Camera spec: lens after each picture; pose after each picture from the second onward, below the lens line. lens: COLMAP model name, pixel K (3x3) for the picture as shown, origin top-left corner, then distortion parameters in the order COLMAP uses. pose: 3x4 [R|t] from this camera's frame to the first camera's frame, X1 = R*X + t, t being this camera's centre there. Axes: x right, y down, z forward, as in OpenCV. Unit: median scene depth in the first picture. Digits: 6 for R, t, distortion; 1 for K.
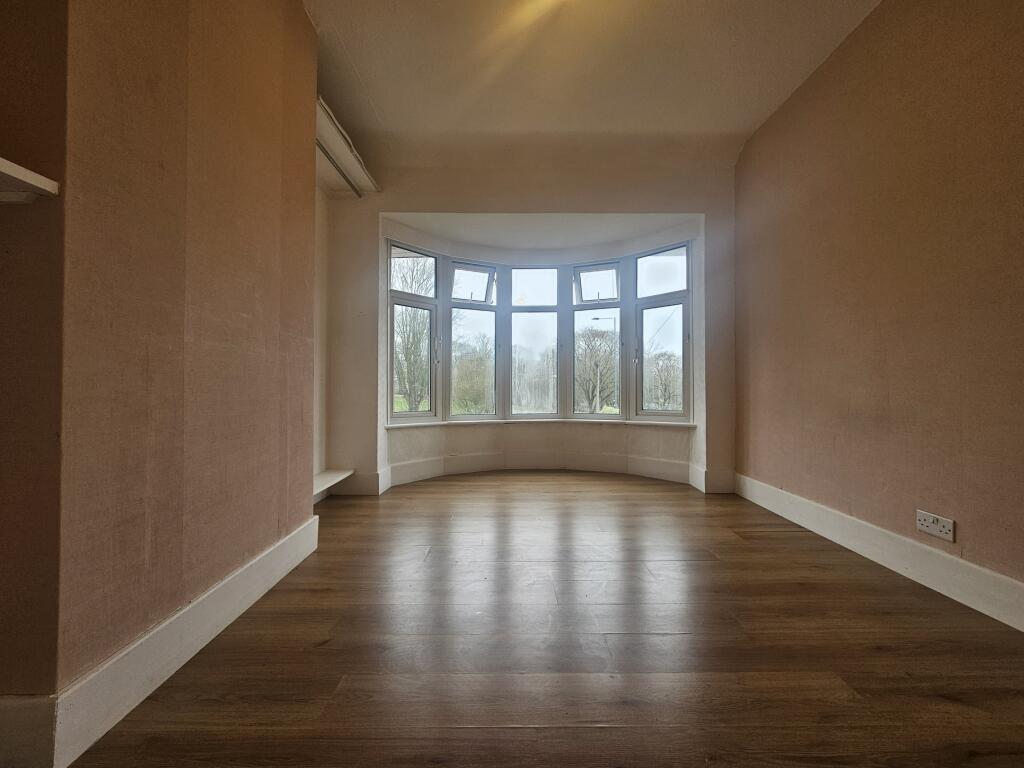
lens RADIAL K [[425.2, 0, 503.3], [0, 425.2, 386.3], [0, 0, 1]] dist [0.005416, -0.000446]
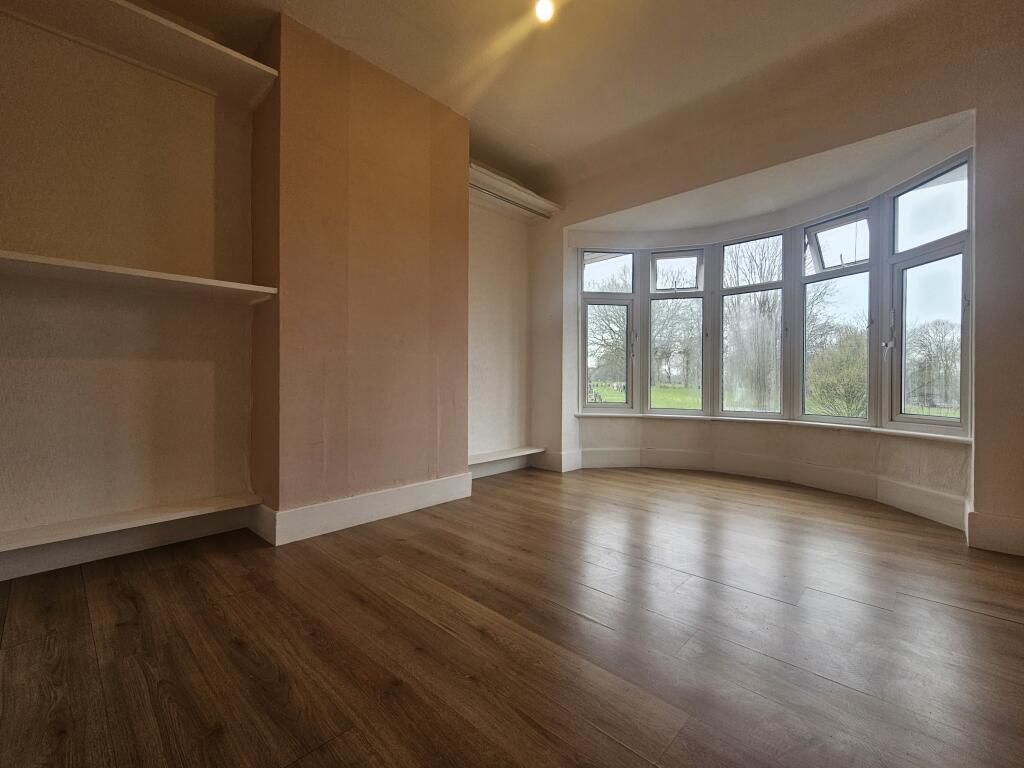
lens RADIAL K [[425.2, 0, 498.4], [0, 425.2, 382.2], [0, 0, 1]] dist [0.005416, -0.000446]
pose [[0.723617, 0.008899, -0.690145, 0.330488], [-0.004194, 0.999955, 0.008496, 0.000290], [0.690189, -0.003253, 0.723622, 0.038299]]
